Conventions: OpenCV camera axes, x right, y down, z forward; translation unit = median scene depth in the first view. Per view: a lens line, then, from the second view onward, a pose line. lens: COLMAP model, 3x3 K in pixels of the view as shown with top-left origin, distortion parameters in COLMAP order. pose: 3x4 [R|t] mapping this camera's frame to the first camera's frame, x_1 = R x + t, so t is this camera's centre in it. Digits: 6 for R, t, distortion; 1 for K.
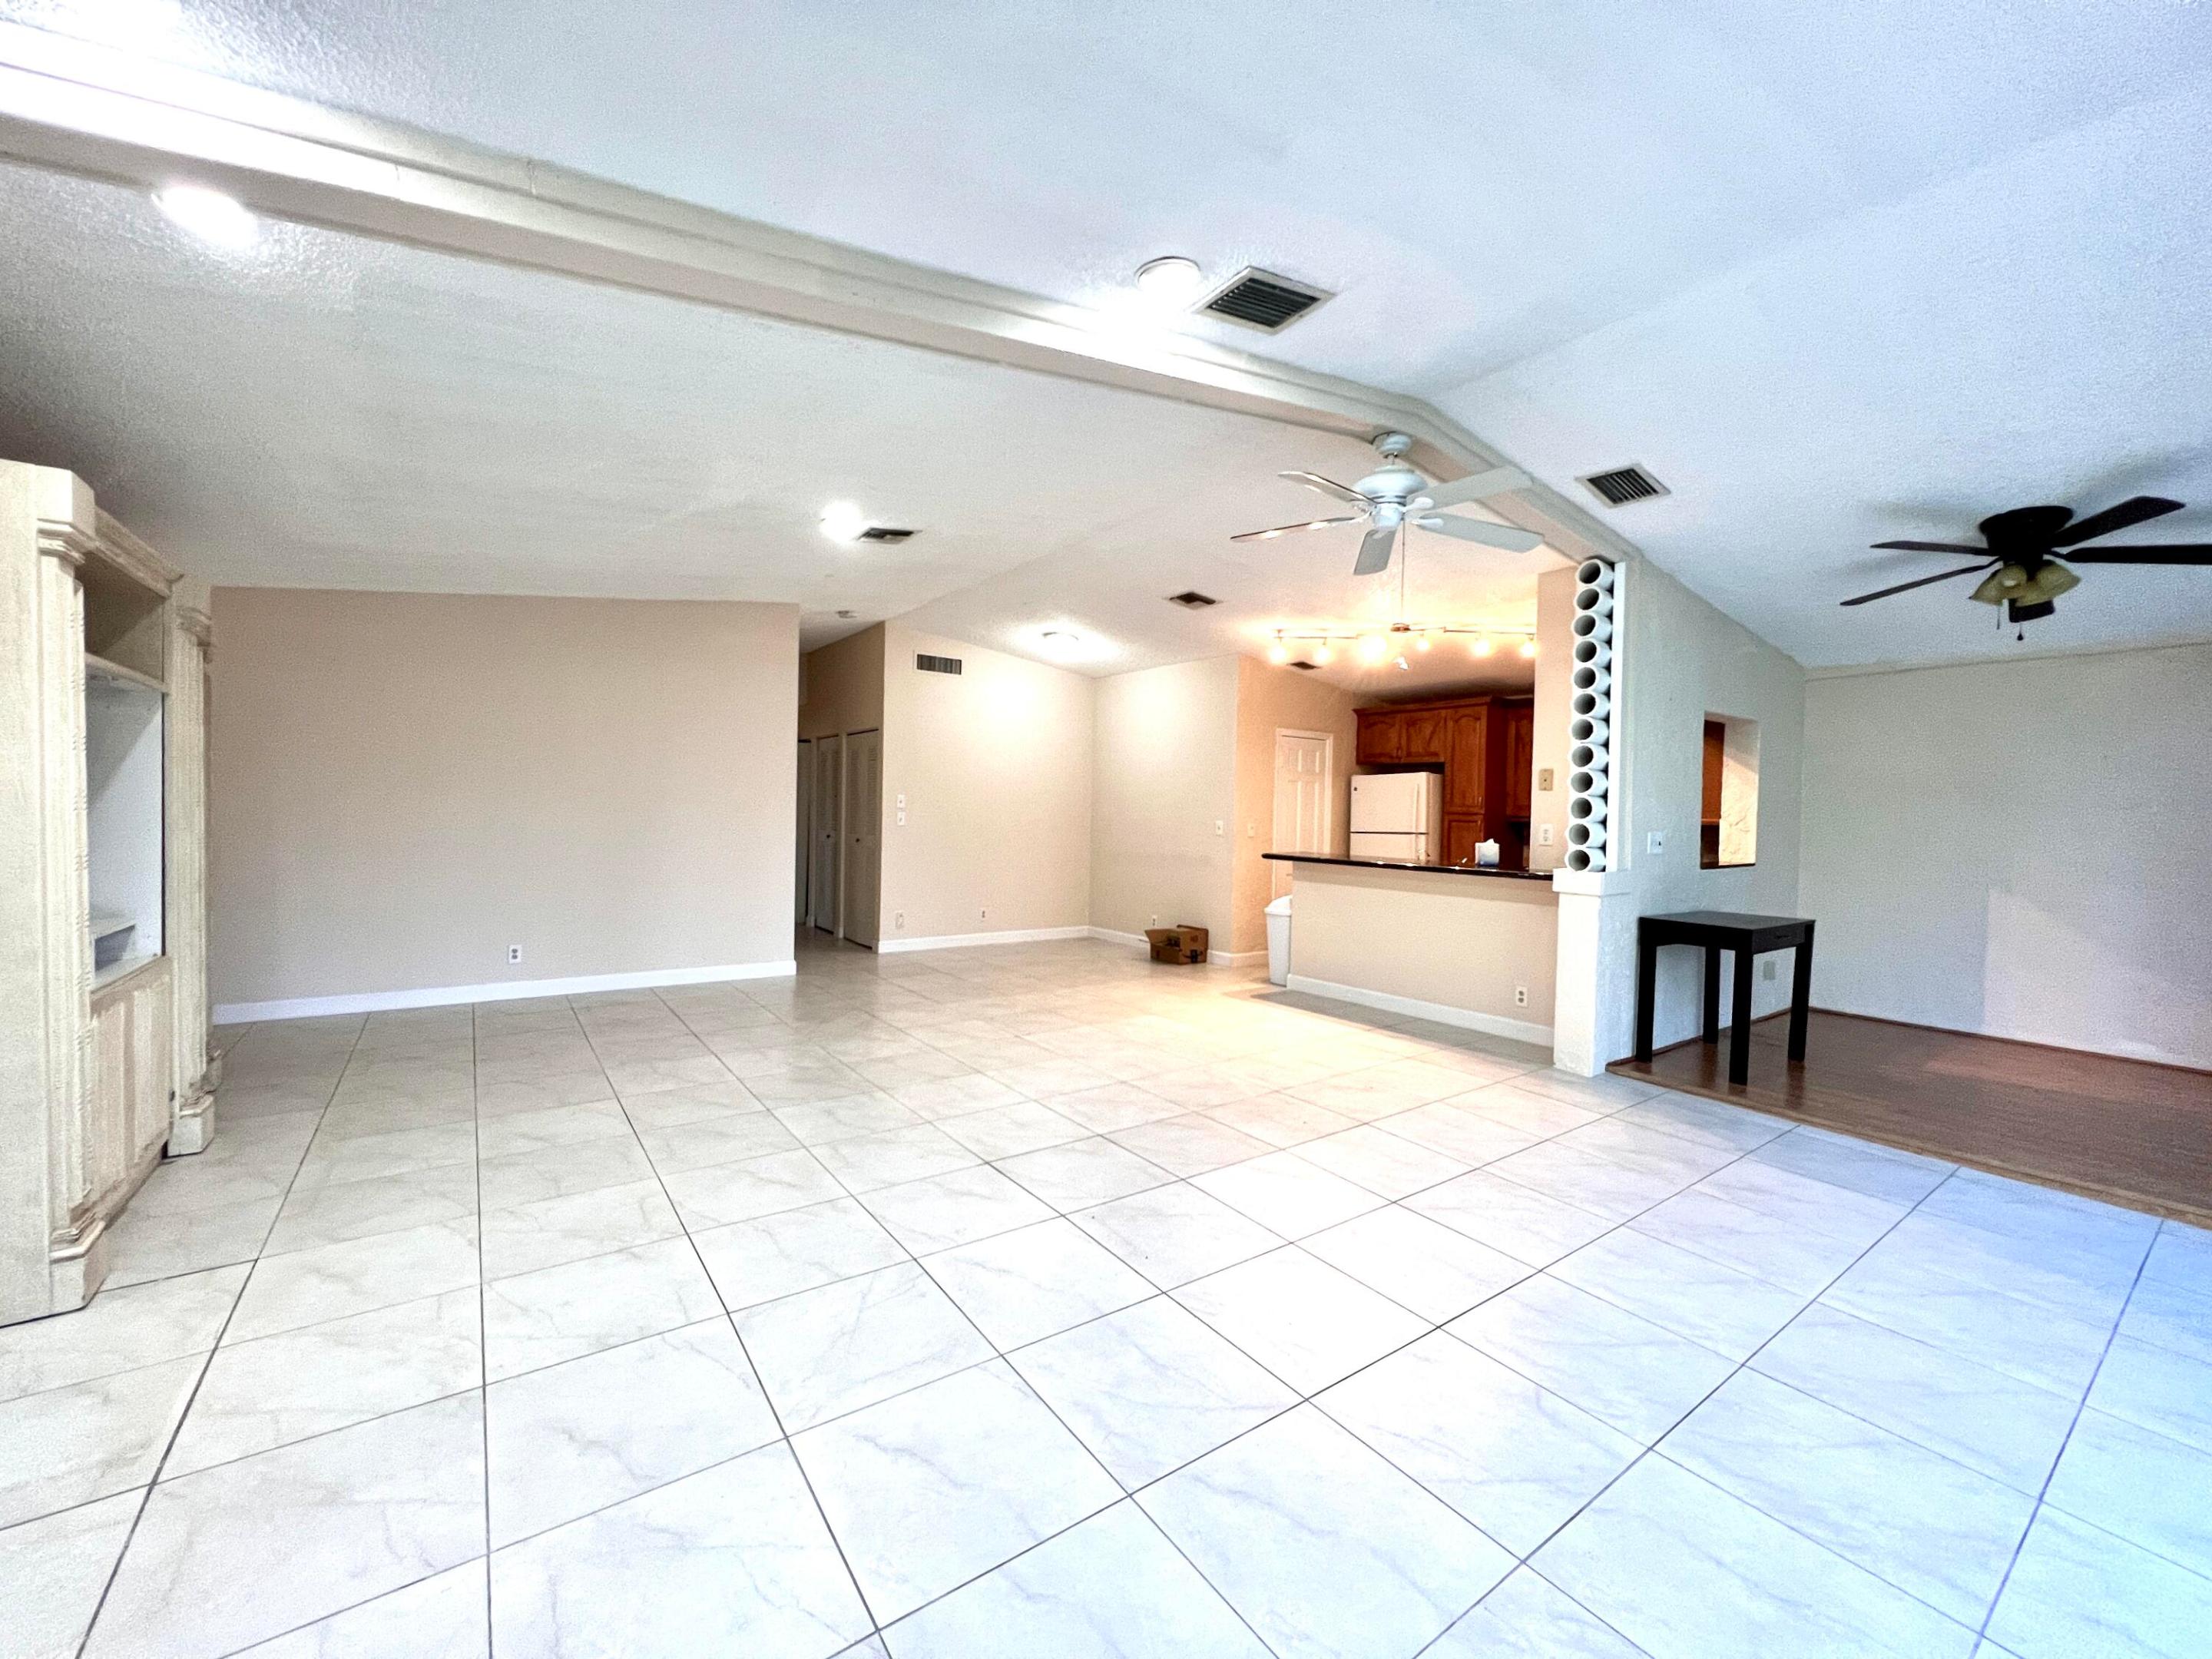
lens RADIAL K [[879.7, 0, 1104.8], [0, 879.7, 832.6], [0, 0, 1]] dist [-0.000173, -0.000215]
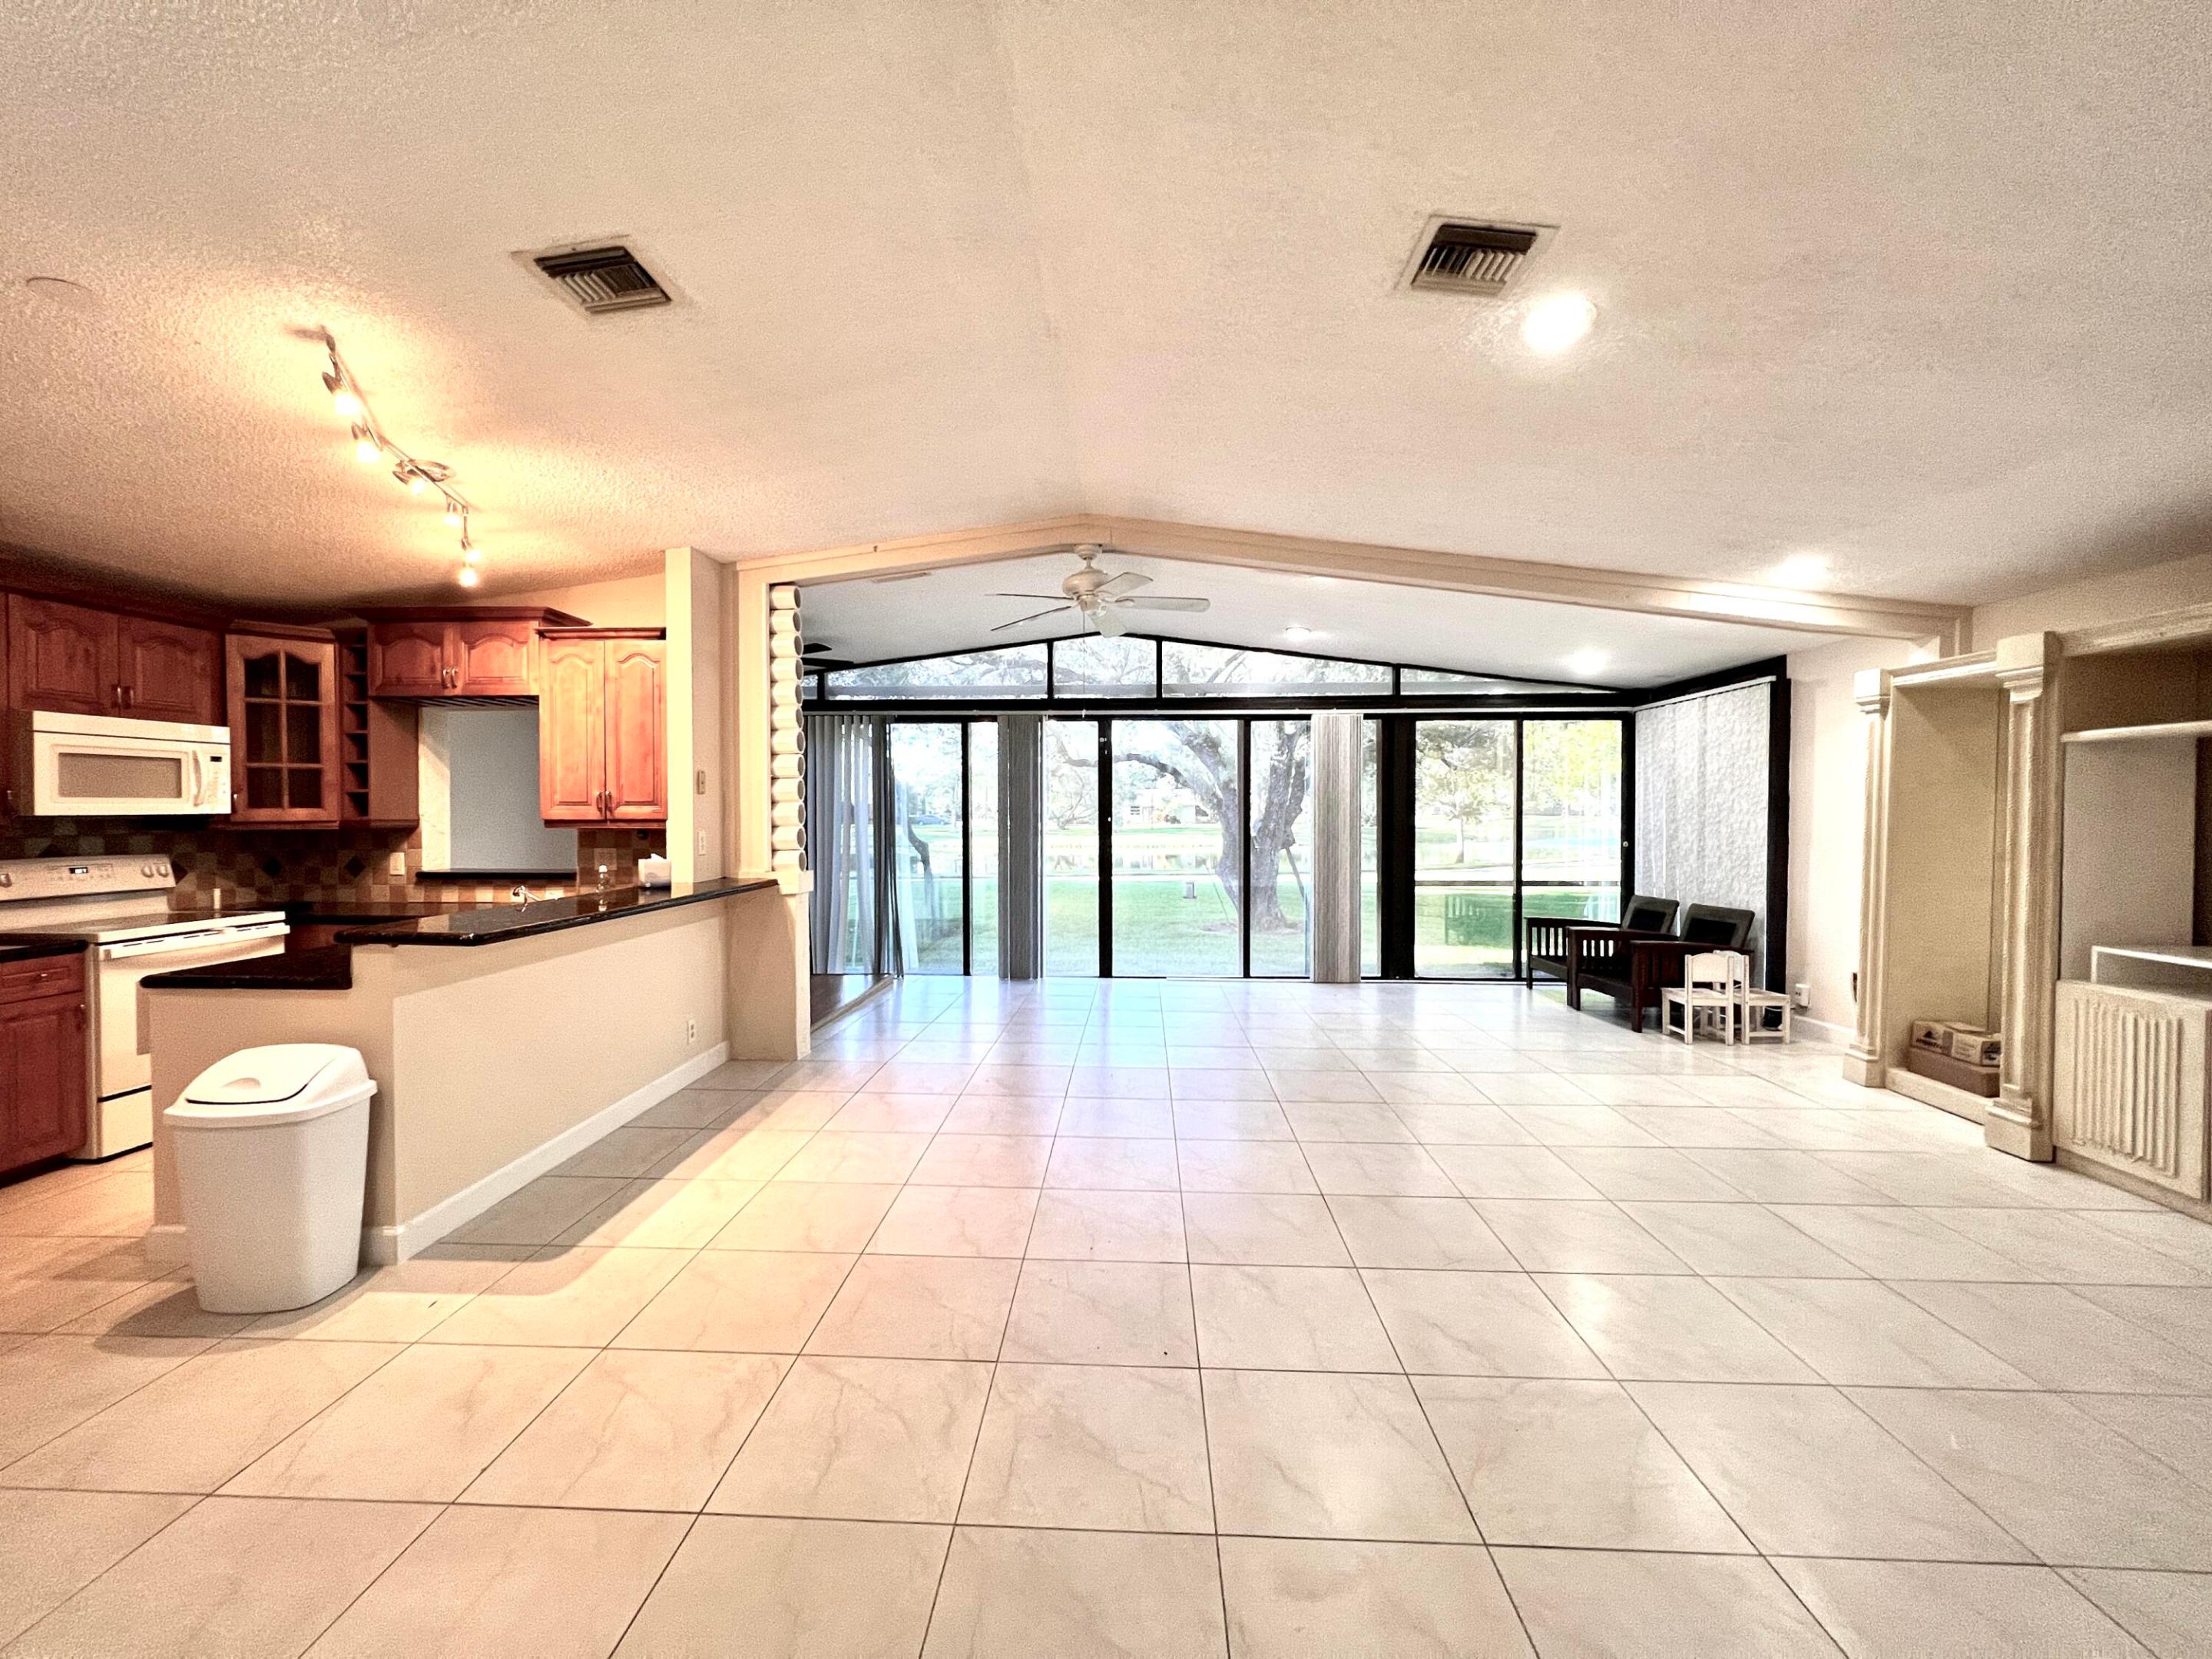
lens RADIAL K [[891.4, 0, 1102.2], [0, 891.4, 824.6], [0, 0, 1]] dist [0.000034, 0.000026]
pose [[-0.782276, -0.030690, 0.622176, -0.299228], [-0.000318, 0.998805, 0.048868, -0.046841], [-0.622932, 0.038031, -0.781351, 1.118760]]
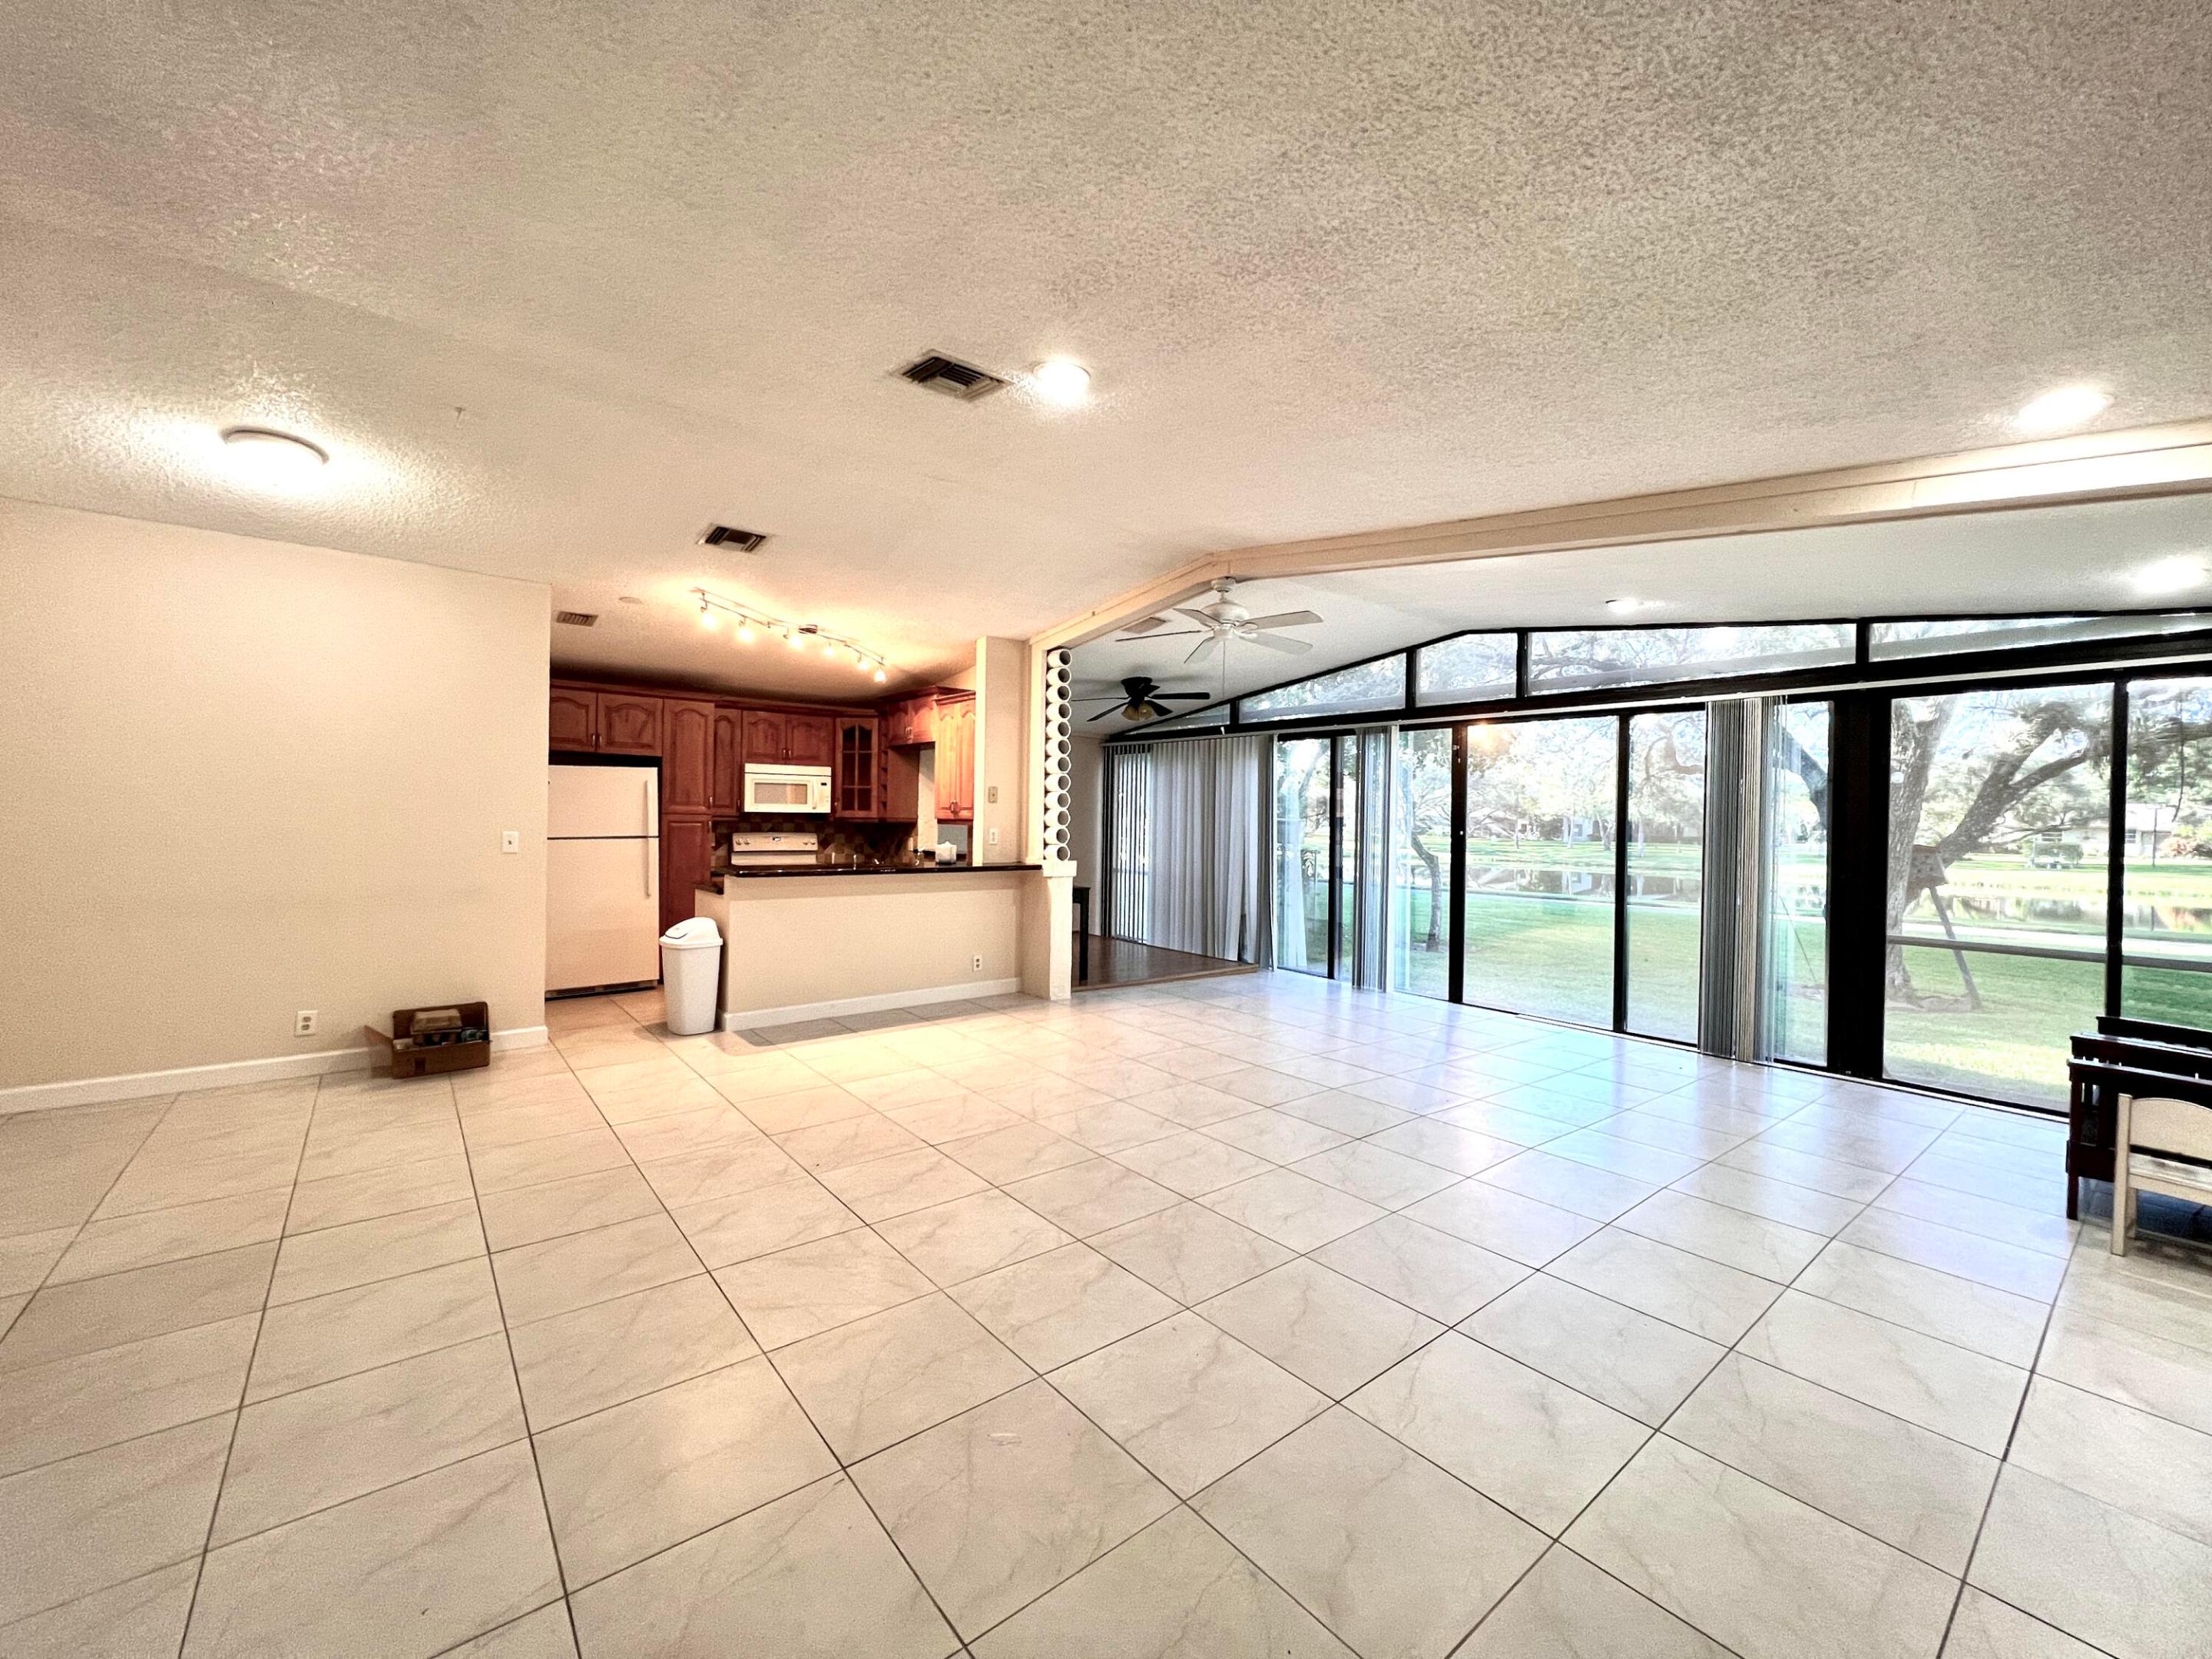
lens RADIAL K [[891.7, 0, 1097.2], [0, 891.7, 821.4], [0, 0, 1]] dist [0.003139, 0.000296]
pose [[-0.045376, -0.026585, 0.998616, -0.644069], [0.005729, 0.999622, 0.026872, -0.041974], [-0.998954, 0.006940, -0.045206, 0.693611]]
